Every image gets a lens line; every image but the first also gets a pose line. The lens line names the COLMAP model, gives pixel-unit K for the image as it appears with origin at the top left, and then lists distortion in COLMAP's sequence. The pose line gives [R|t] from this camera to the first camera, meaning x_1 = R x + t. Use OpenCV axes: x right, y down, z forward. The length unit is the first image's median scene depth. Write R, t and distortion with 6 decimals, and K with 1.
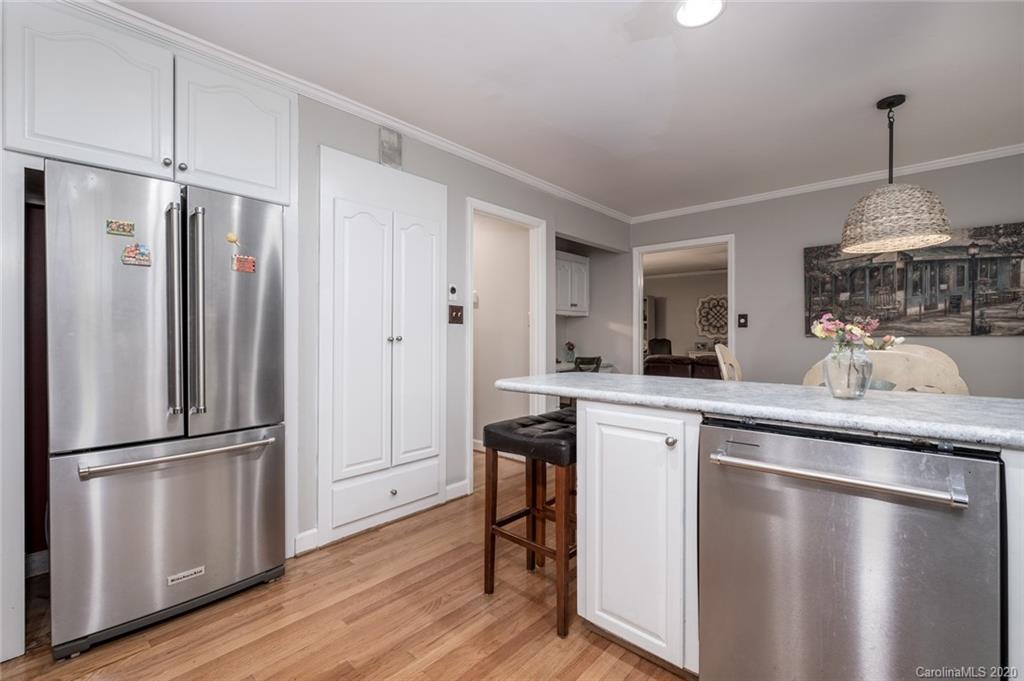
lens RADIAL K [[444.5, 0, 514.3], [0, 444.5, 338.0], [0, 0, 1]] dist [-0.010591, 0.000618]
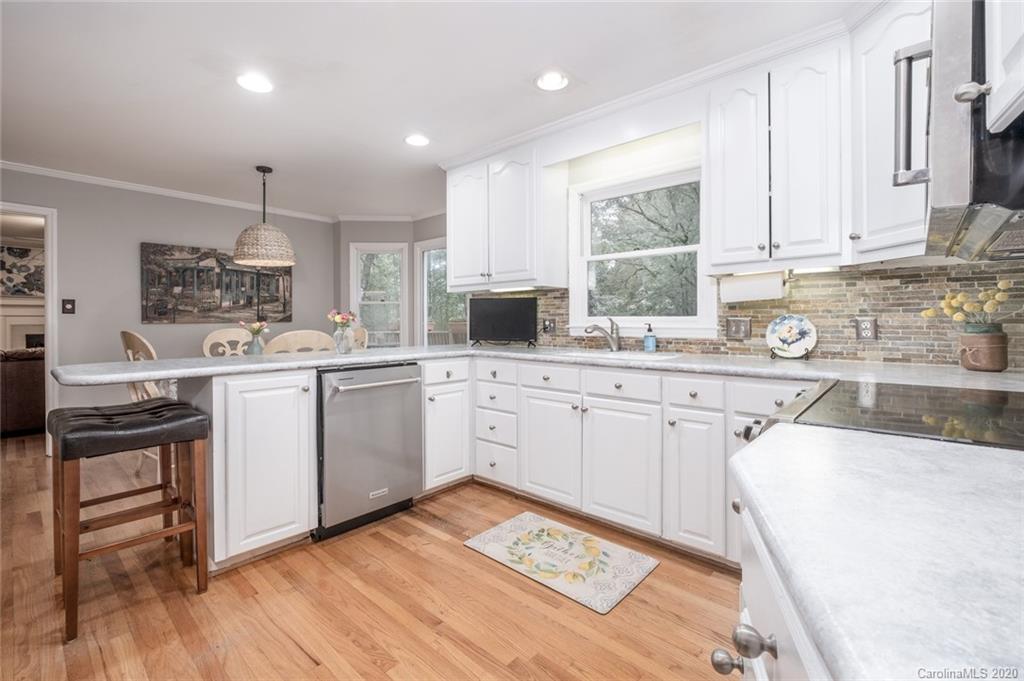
lens RADIAL K [[444.5, 0, 503.9], [0, 444.5, 324.6], [0, 0, 1]] dist [-0.010591, 0.000618]
pose [[0.005792, -0.006933, 0.999959, -0.482938], [0.008371, 0.999941, 0.006885, 0.000102], [-0.999948, 0.008330, 0.005850, 0.111356]]
